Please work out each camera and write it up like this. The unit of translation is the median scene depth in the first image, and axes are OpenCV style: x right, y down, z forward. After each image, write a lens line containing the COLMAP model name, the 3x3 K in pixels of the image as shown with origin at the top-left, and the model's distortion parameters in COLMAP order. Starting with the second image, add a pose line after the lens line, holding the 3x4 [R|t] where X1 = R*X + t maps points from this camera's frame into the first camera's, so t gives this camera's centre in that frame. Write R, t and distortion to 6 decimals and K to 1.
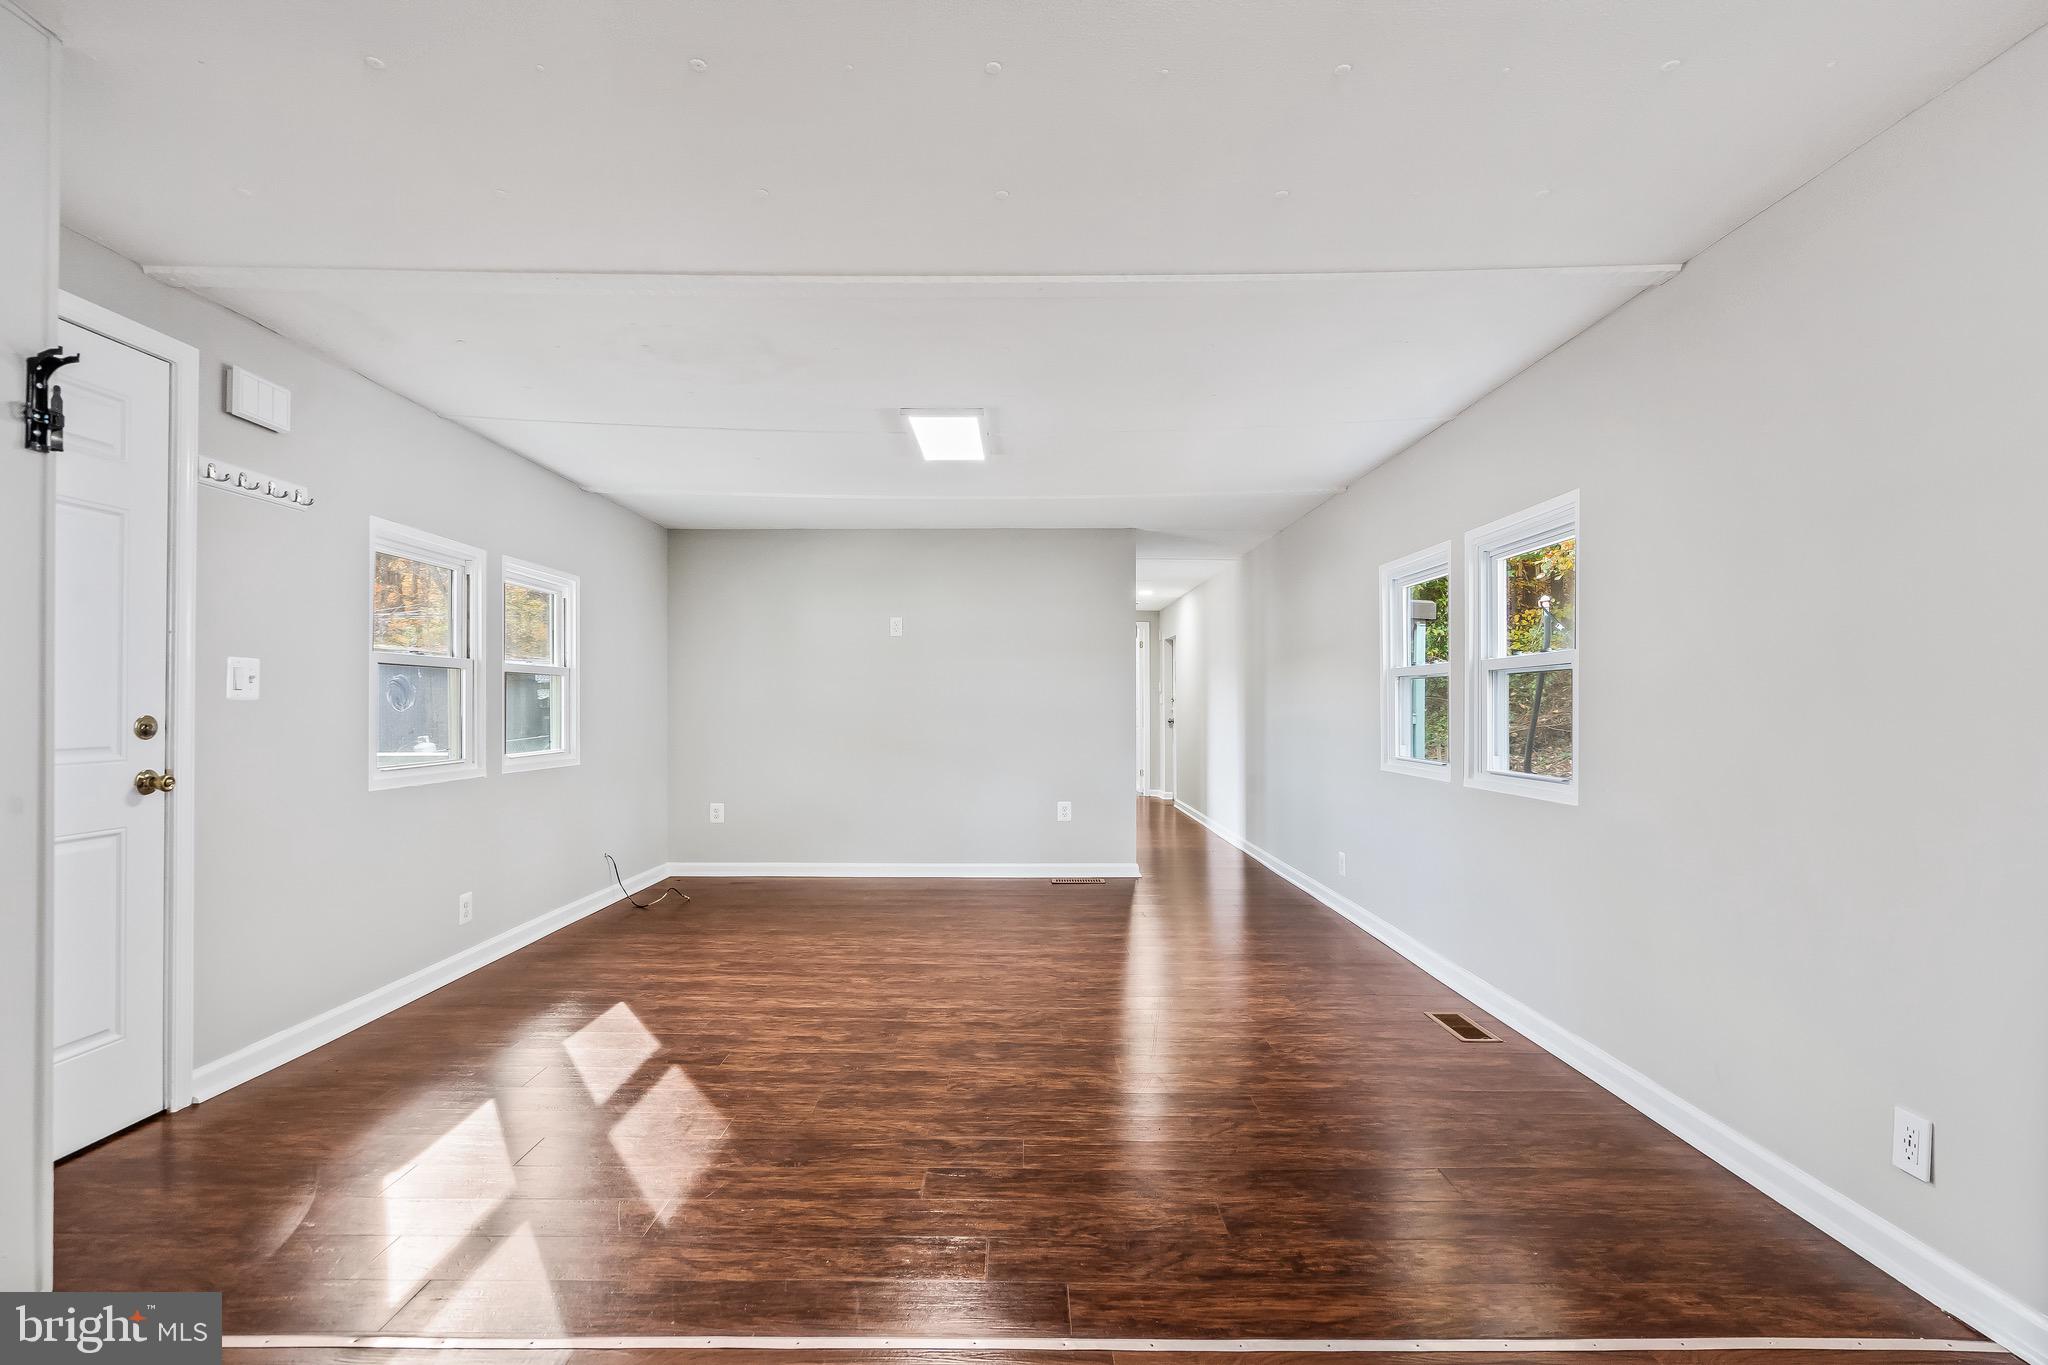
lens RADIAL K [[946.9, 0, 1023.2], [0, 946.9, 684.9], [0, 0, 1]] dist [-0.004079, 0.003537]
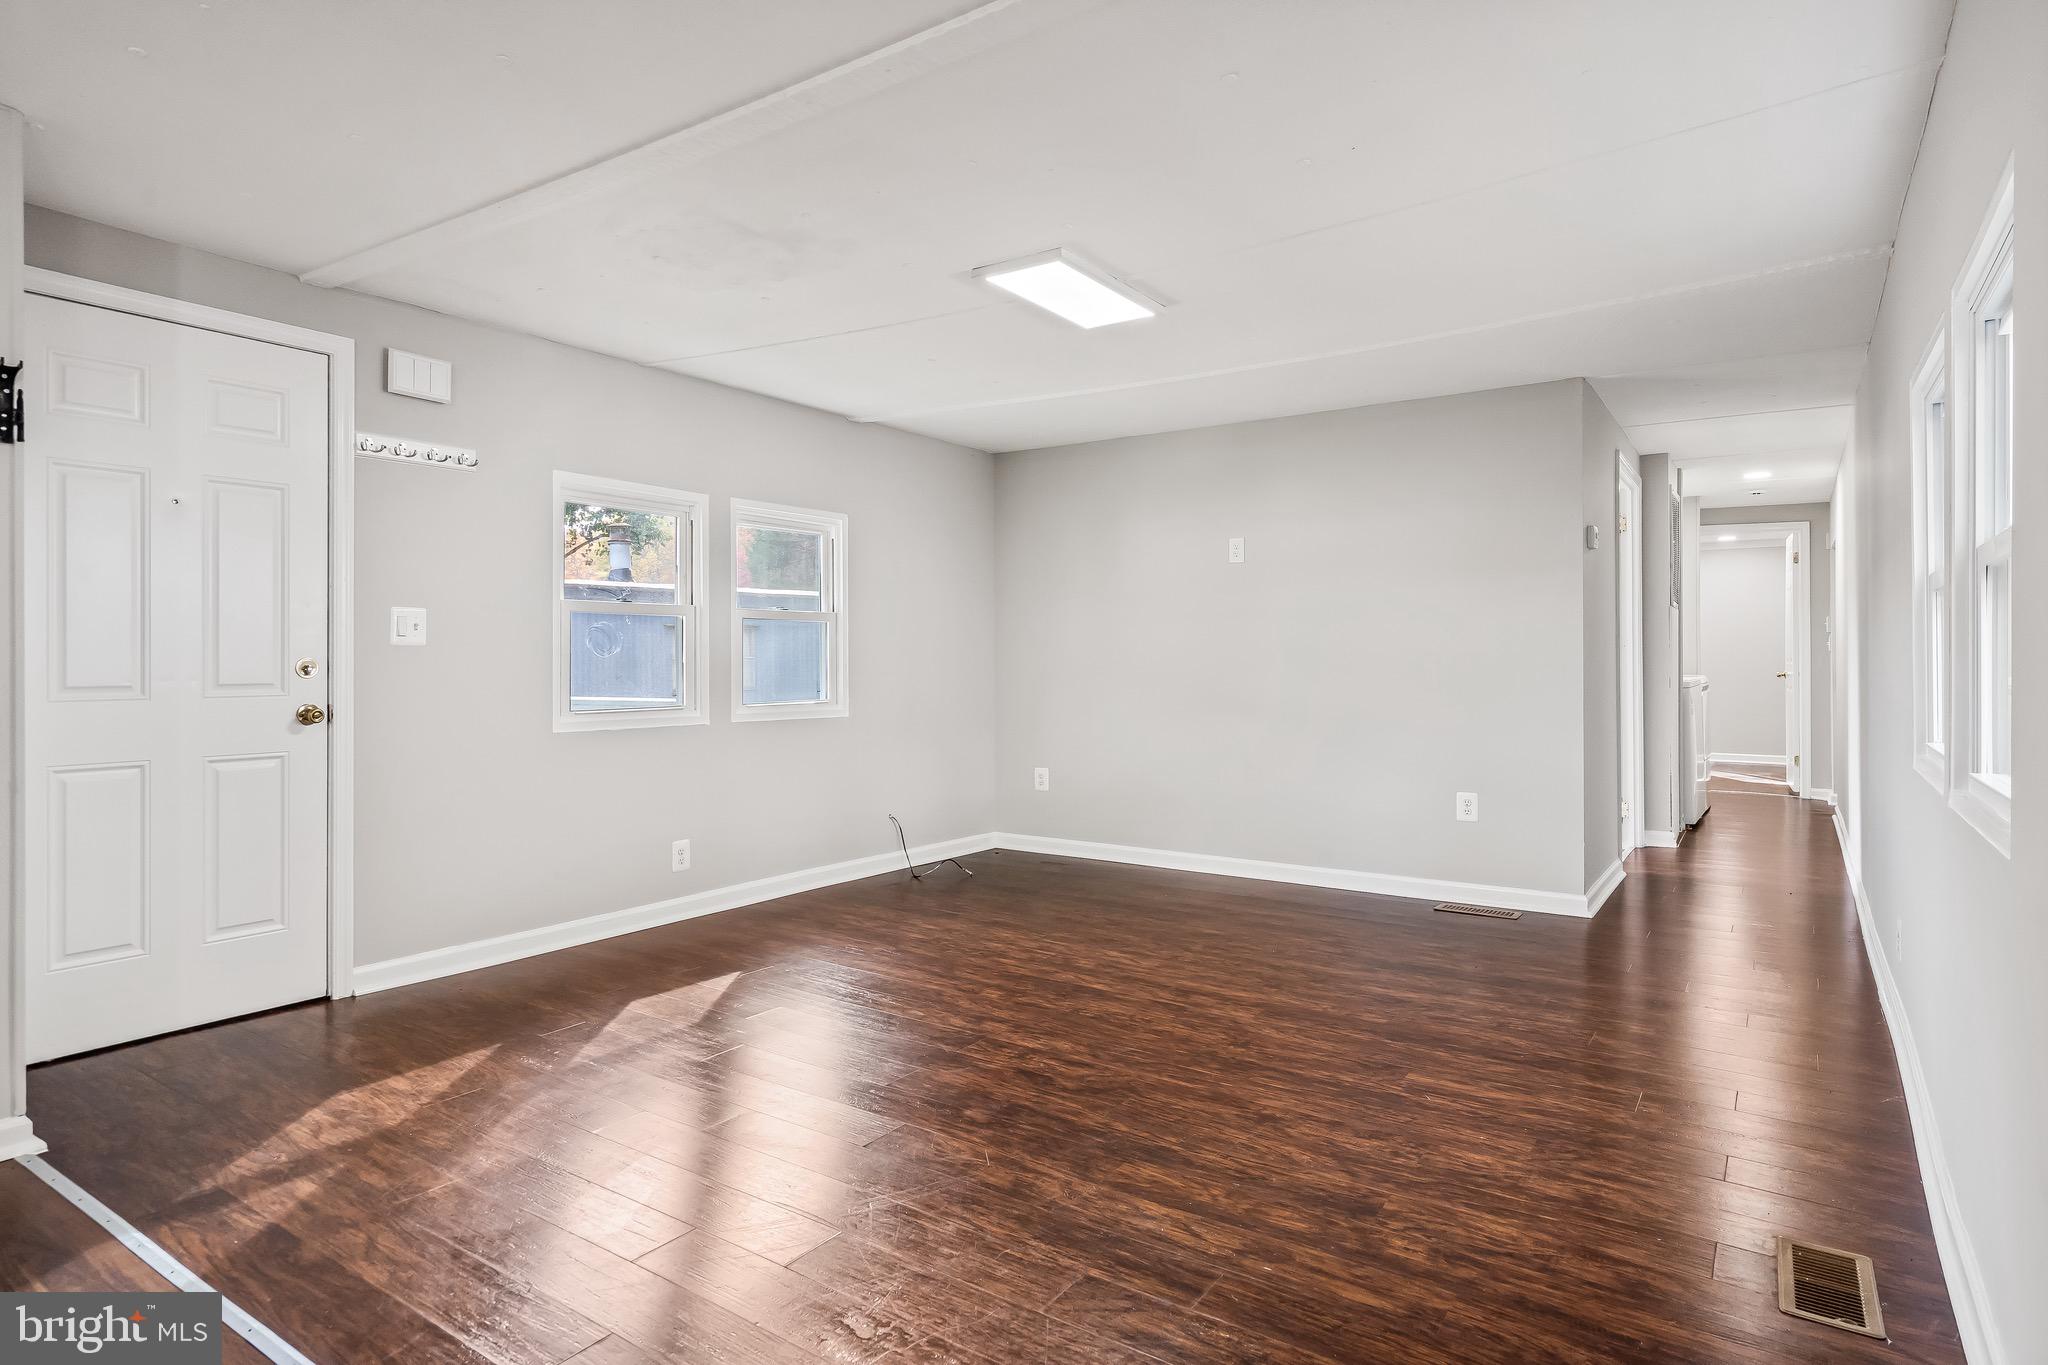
lens RADIAL K [[1138.5, 0, 997.8], [0, 1138.5, 638.4], [0, 0, 1]] dist [0.001358, 0.004155]
pose [[0.818156, -0.010790, -0.574895, 0.420201], [0.012936, 0.999916, -0.000358, 0.013862], [0.574851, -0.007144, 0.818227, 0.236800]]
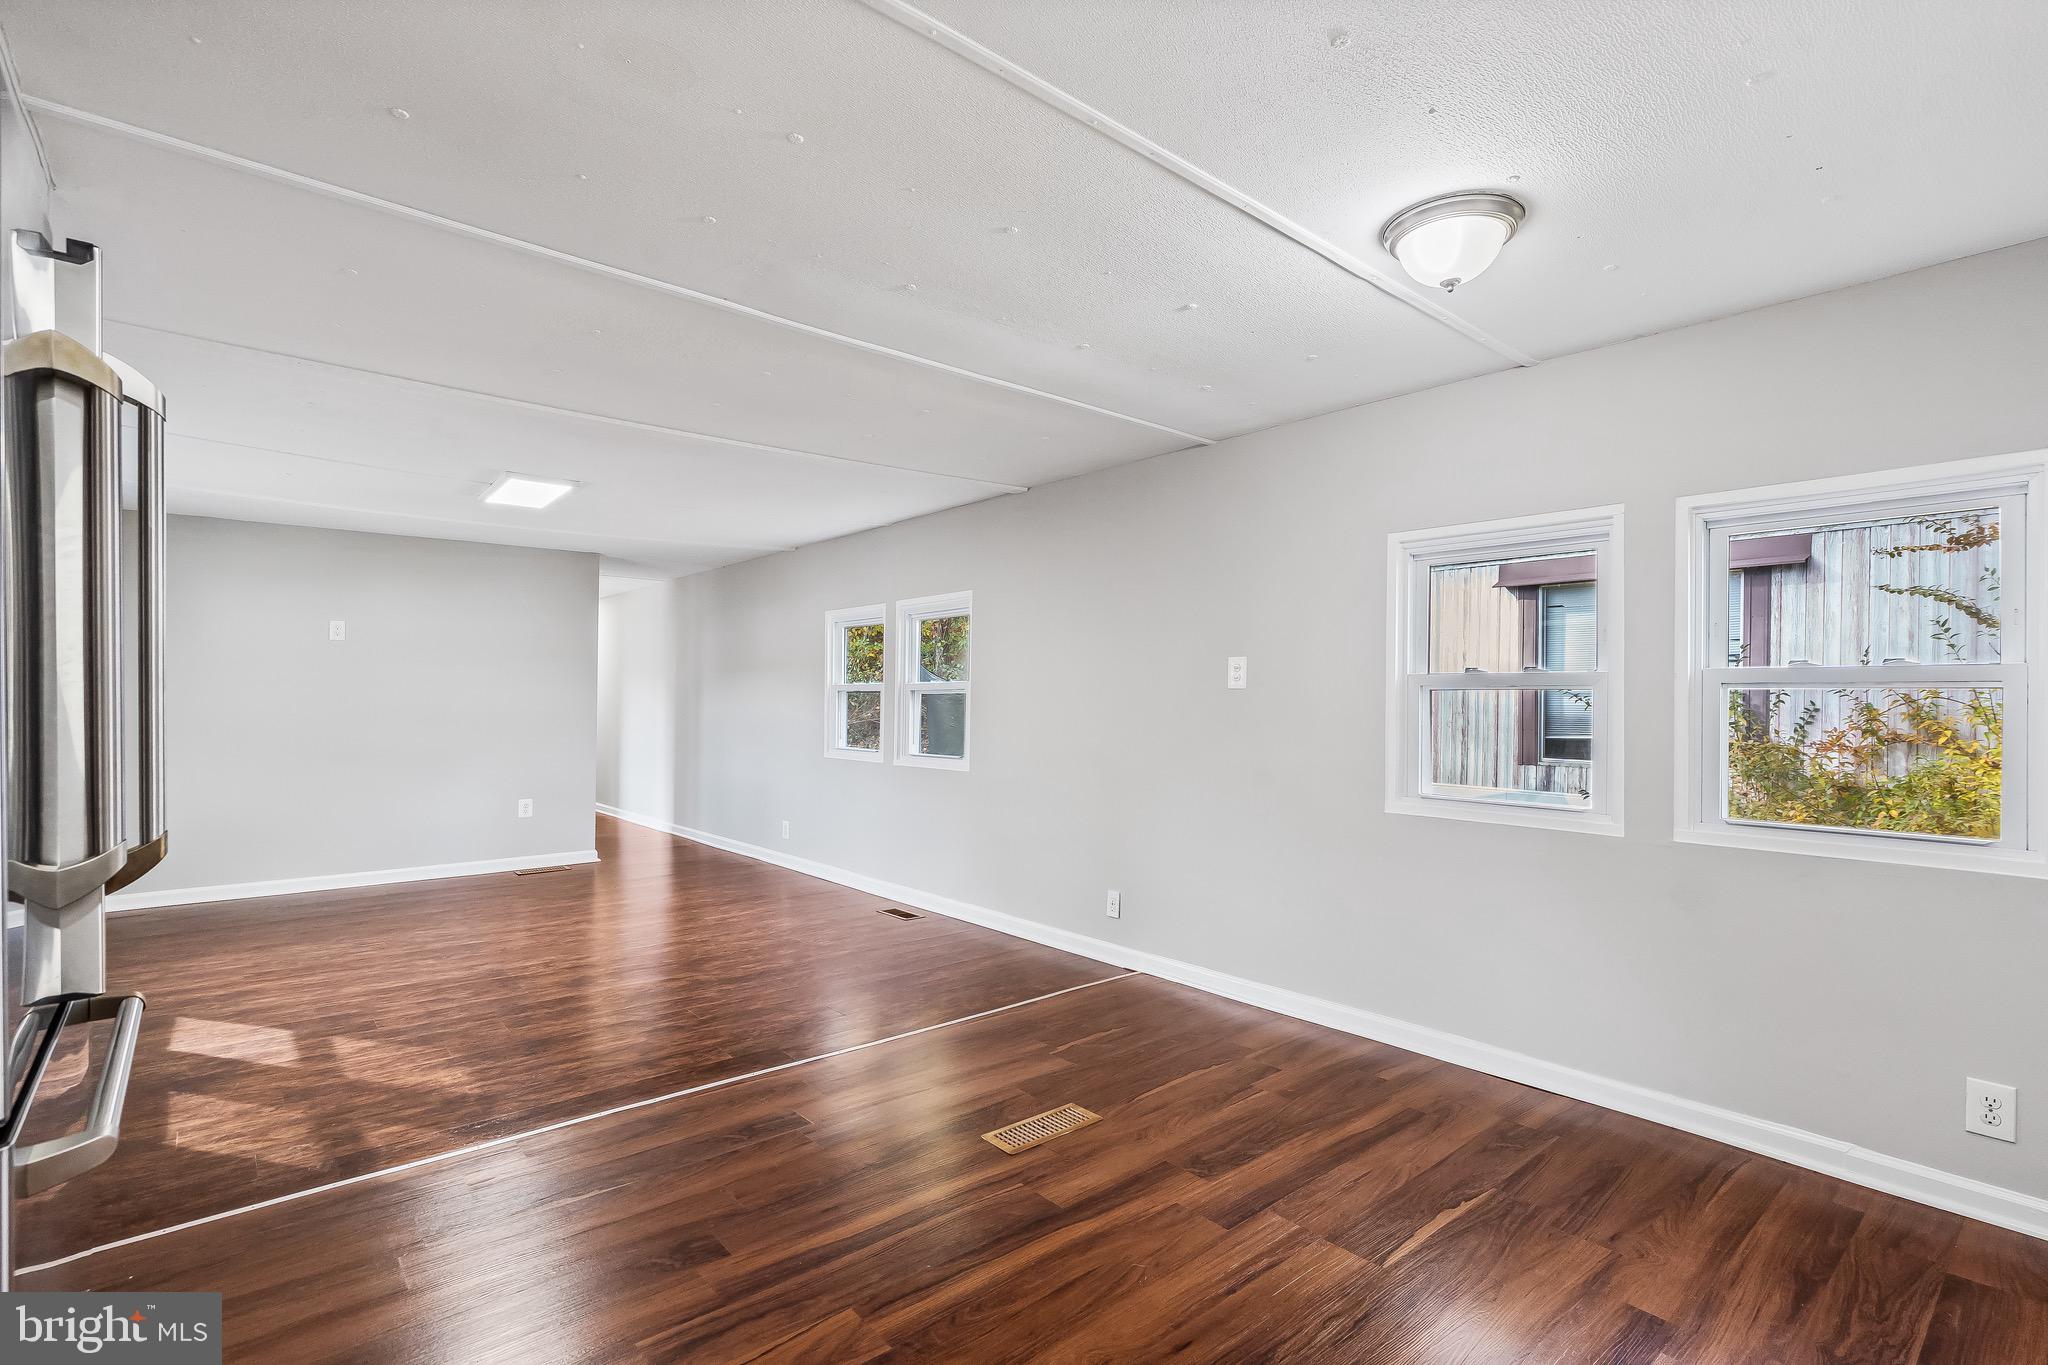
lens RADIAL K [[946.9, 0, 1023.6], [0, 946.9, 698.3], [0, 0, 1]] dist [-0.004079, 0.003537]
pose [[0.763646, 0.001329, 0.645634, -0.383690], [-0.014161, 0.999792, 0.014691, -0.027885], [-0.645480, -0.020361, 0.763506, -0.327489]]
